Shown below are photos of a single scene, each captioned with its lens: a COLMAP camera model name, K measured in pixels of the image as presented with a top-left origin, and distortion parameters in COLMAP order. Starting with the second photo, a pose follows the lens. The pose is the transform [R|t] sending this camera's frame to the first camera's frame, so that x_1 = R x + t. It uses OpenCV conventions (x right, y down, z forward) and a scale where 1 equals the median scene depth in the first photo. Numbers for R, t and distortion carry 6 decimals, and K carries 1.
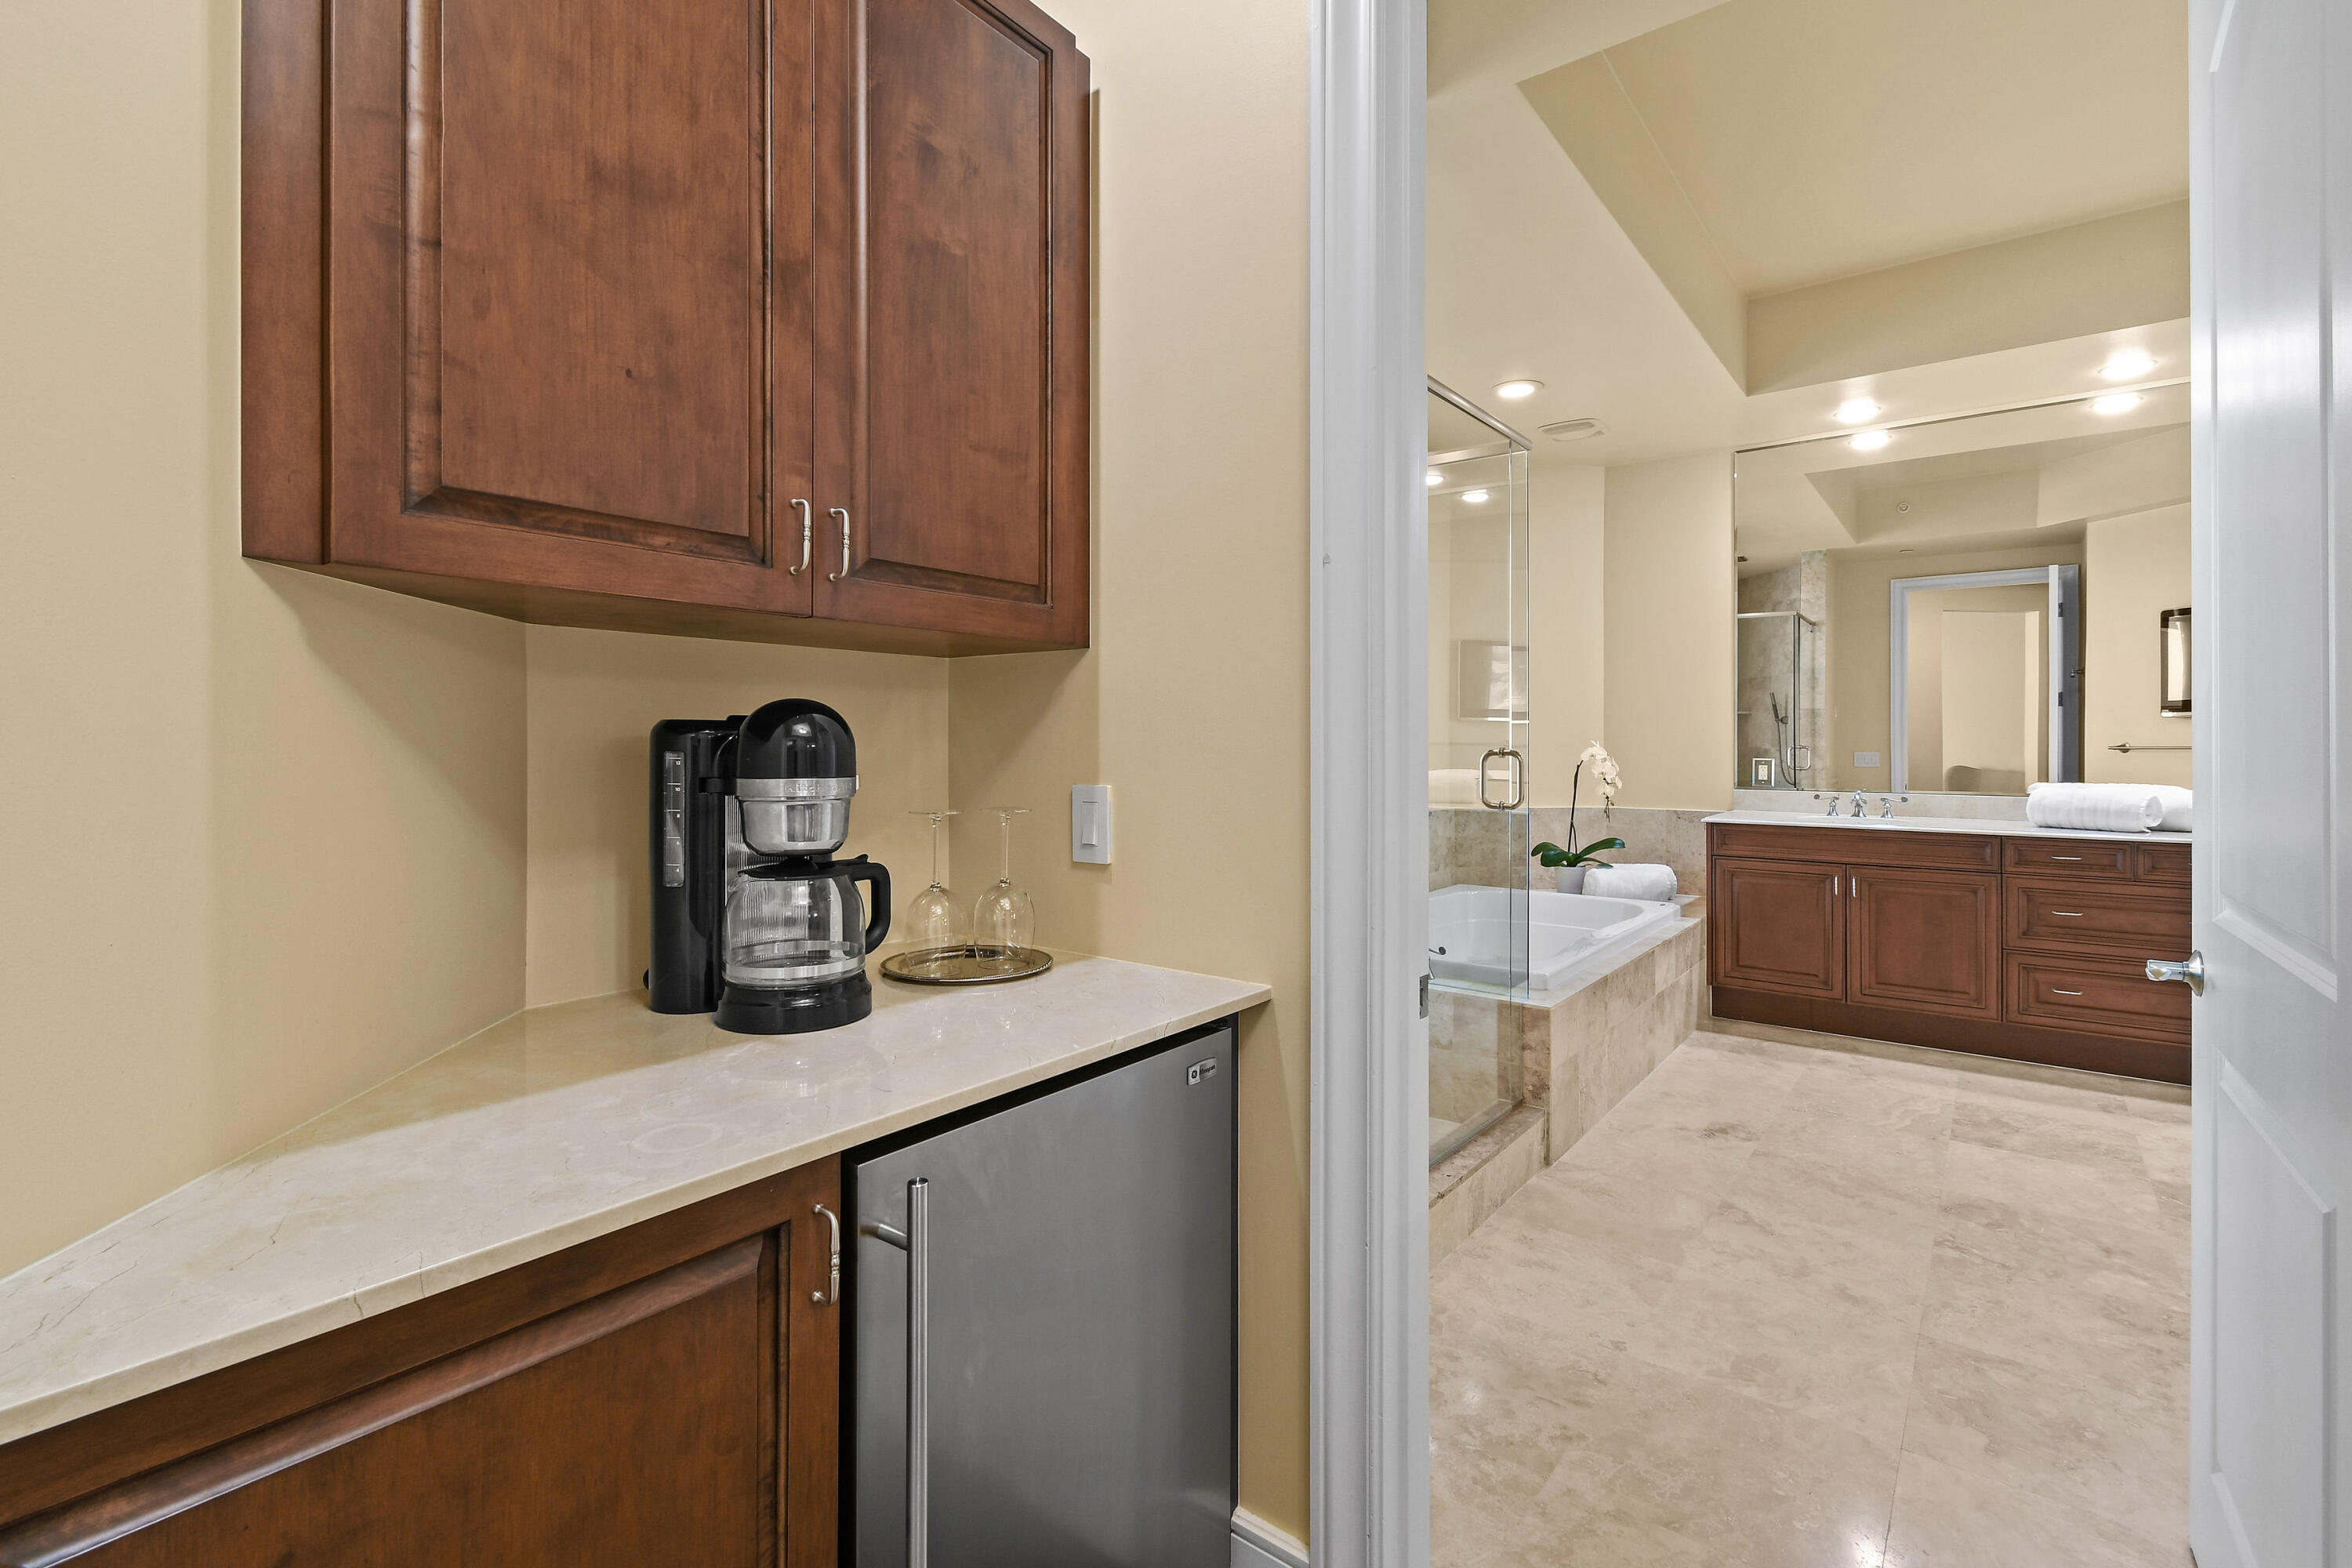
lens RADIAL K [[932.3, 0, 1248.5], [0, 932.3, 747.3], [0, 0, 1]] dist [0.001944, -0.000013]
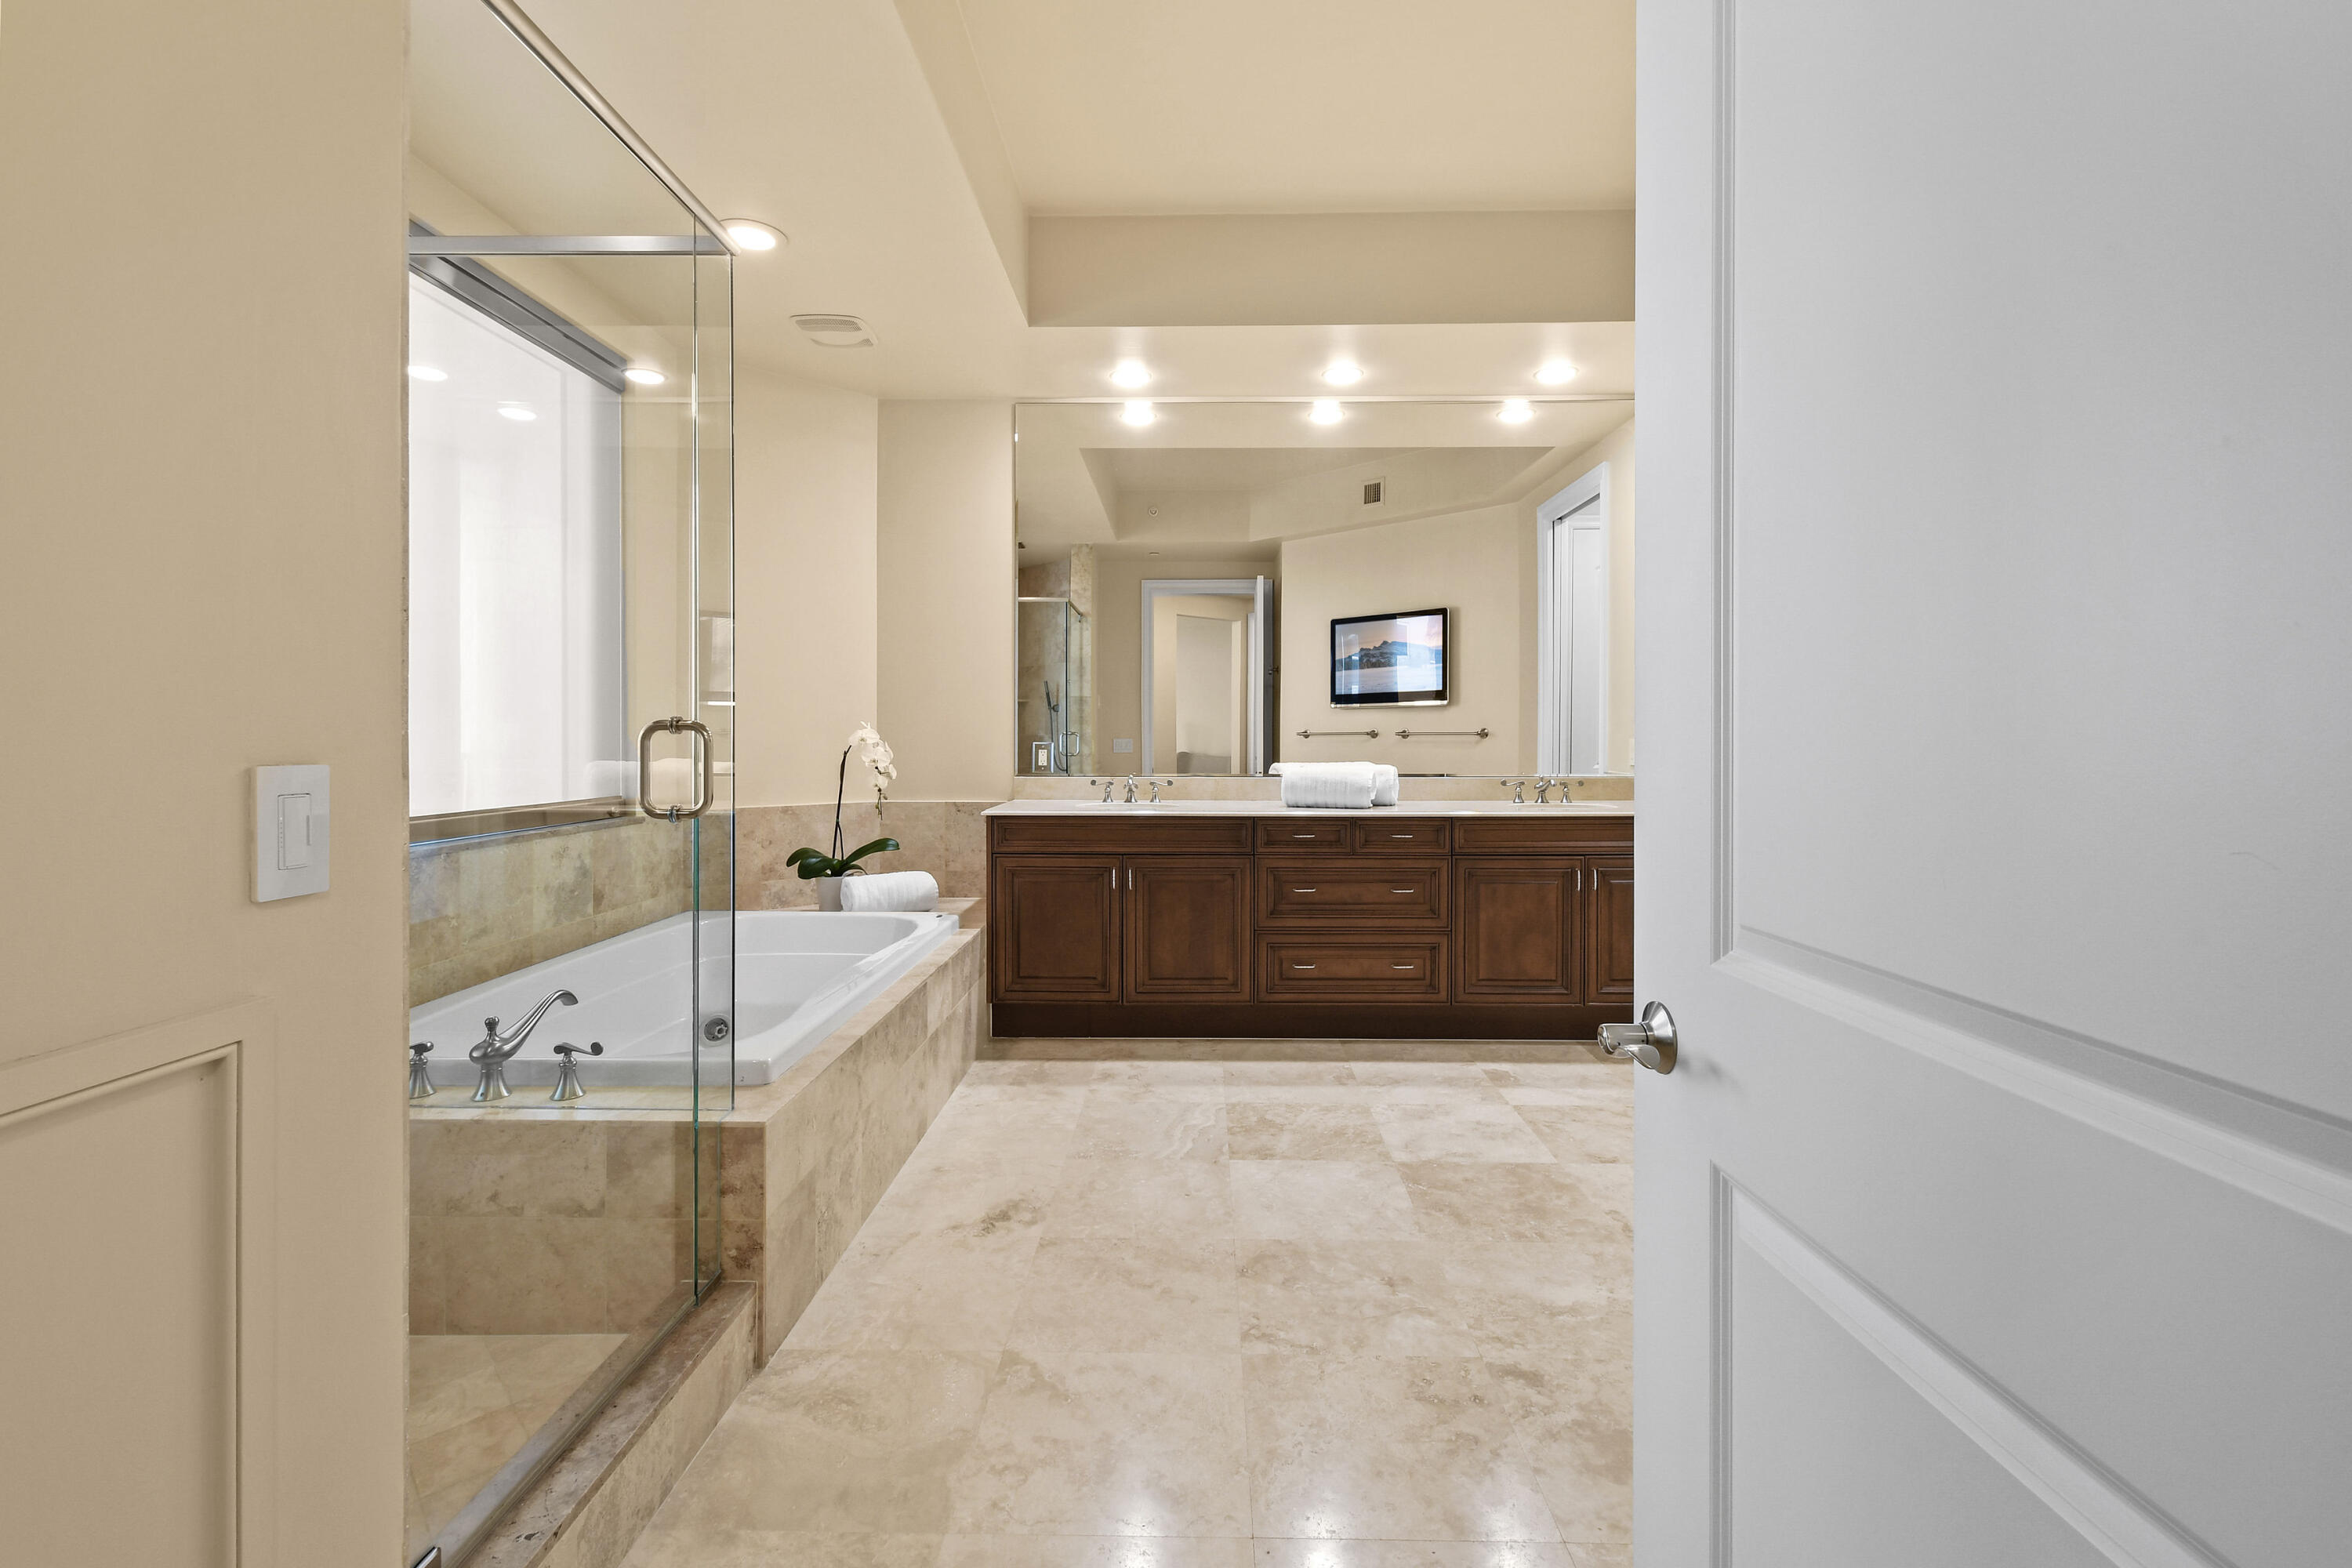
lens RADIAL K [[960.9, 0, 1114.5], [0, 960.9, 739.8], [0, 0, 1]] dist [0.019105, 0.000017]
pose [[0.832924, -0.001903, 0.553385, 0.109919], [0.001012, 0.999998, 0.001915, 0.009908], [-0.553387, -0.001035, 0.832924, 0.218406]]
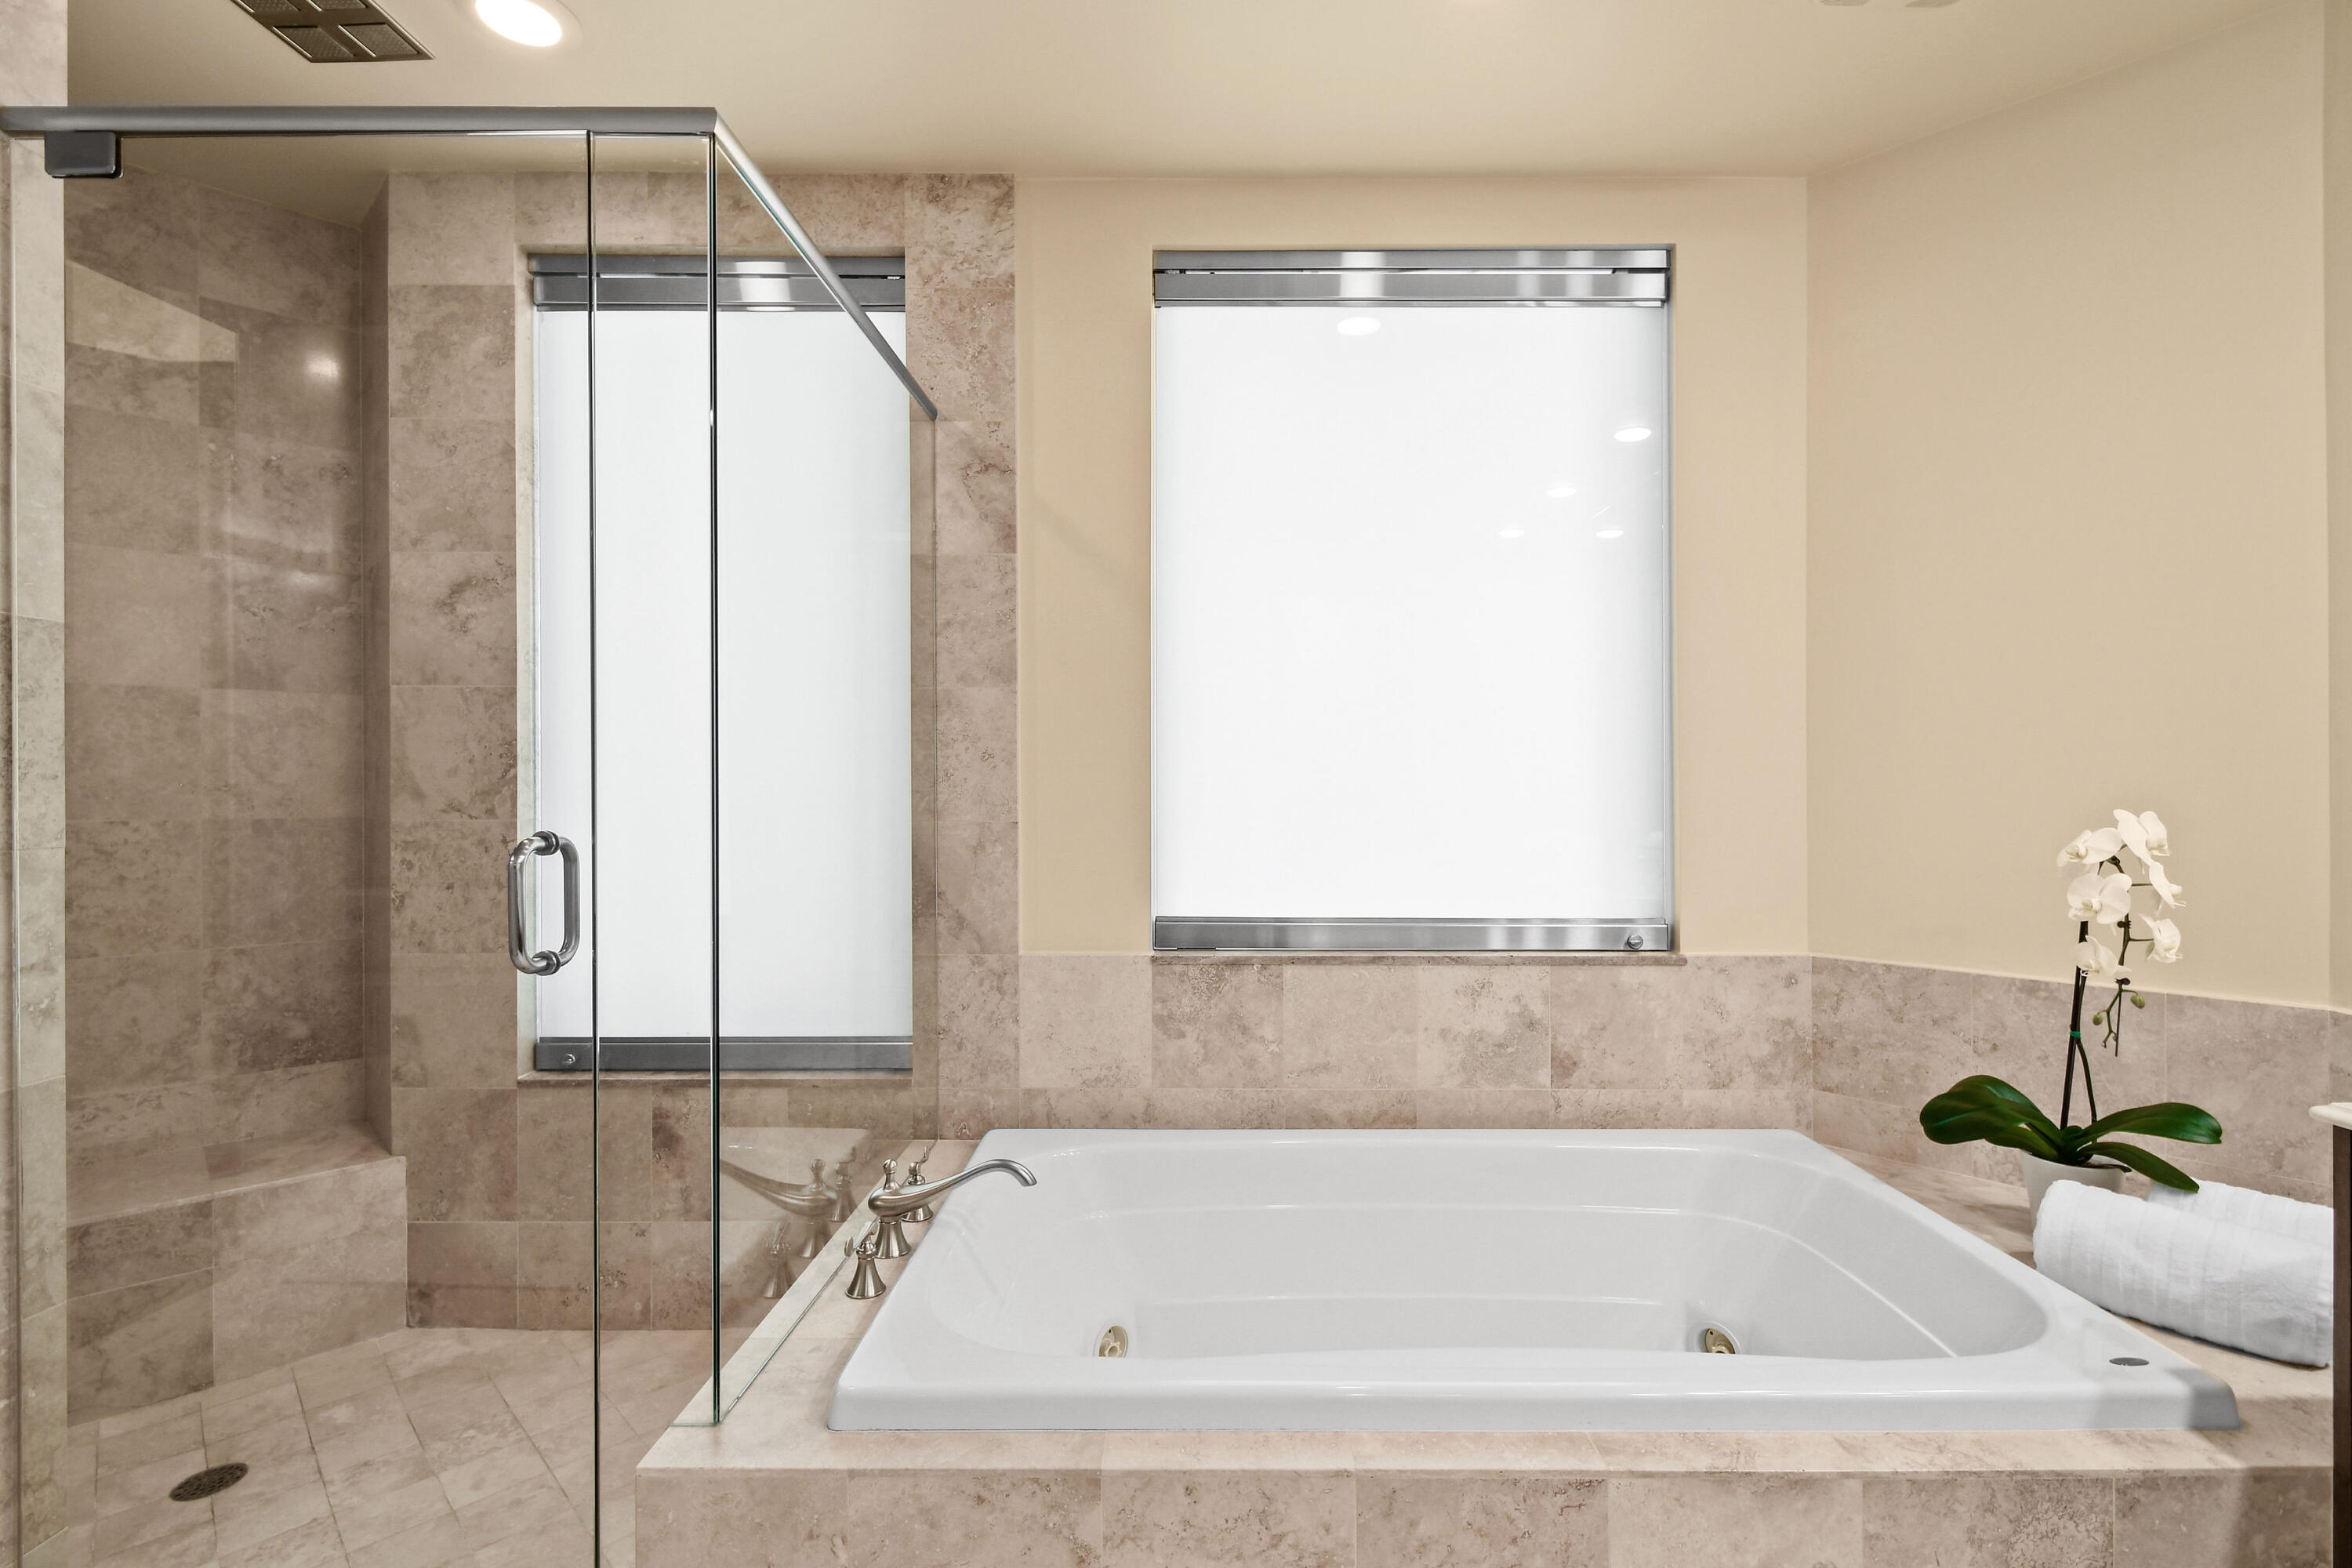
lens RADIAL K [[1078.1, 0, 1227.2], [0, 1078.1, 779.8], [0, 0, 1]] dist [0.004429, -0.004372]
pose [[0.635767, -0.003407, -0.771873, 0.609467], [-0.006226, 0.999935, -0.009542, -0.016130], [0.771856, 0.010873, 0.635705, 0.633444]]
